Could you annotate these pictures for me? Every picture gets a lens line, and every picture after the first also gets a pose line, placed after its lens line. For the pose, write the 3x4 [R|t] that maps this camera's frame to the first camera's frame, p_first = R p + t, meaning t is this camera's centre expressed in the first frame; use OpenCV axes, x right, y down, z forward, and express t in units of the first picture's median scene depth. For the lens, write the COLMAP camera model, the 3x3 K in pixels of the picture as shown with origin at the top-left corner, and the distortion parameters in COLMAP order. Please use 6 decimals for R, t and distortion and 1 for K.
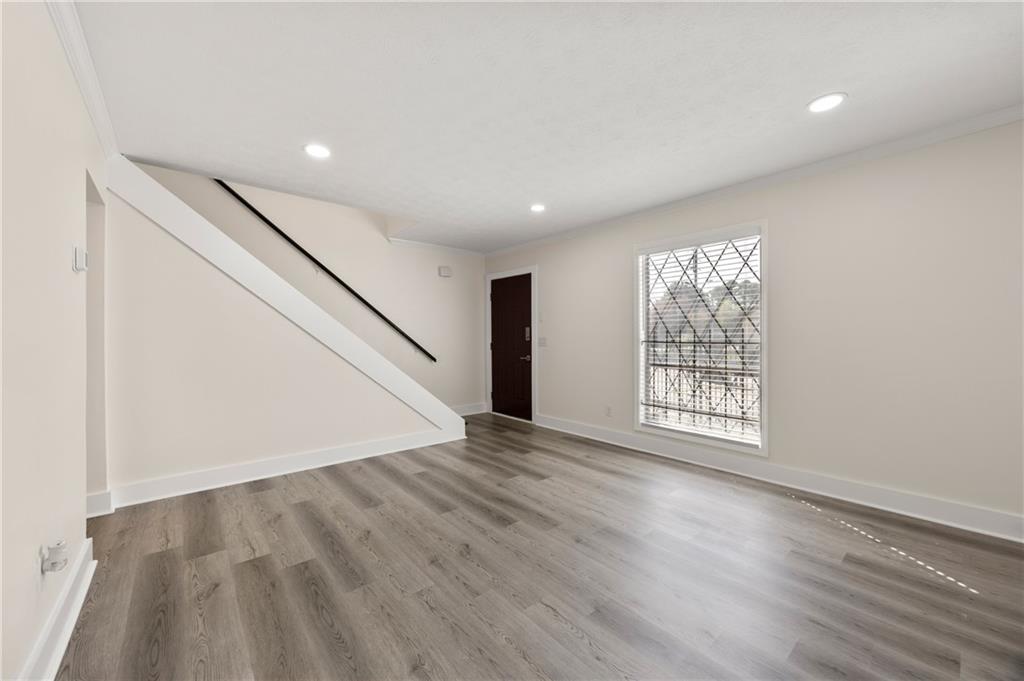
lens RADIAL K [[391.1, 0, 512.7], [0, 391.1, 333.9], [0, 0, 1]] dist [-0.000223, -0.000092]
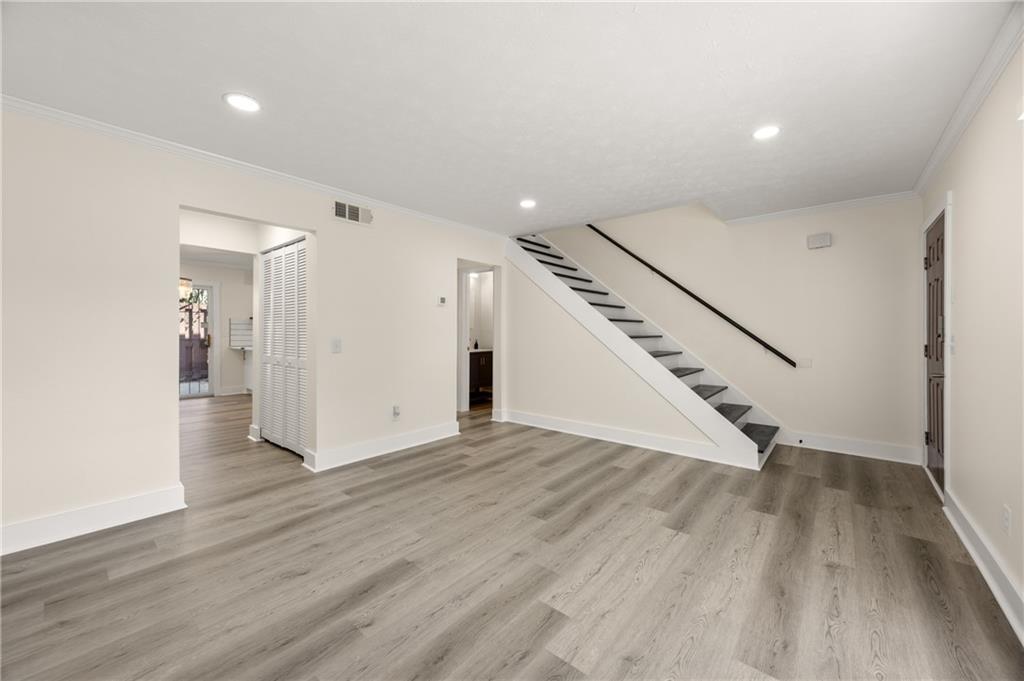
lens RADIAL K [[391.1, 0, 508.6], [0, 391.1, 339.9], [0, 0, 1]] dist [-0.000223, -0.000092]
pose [[0.140192, 0.014064, -0.990024, 0.861487], [0.011000, 0.999815, 0.015761, 0.003932], [0.990063, -0.013100, 0.140011, 0.684615]]
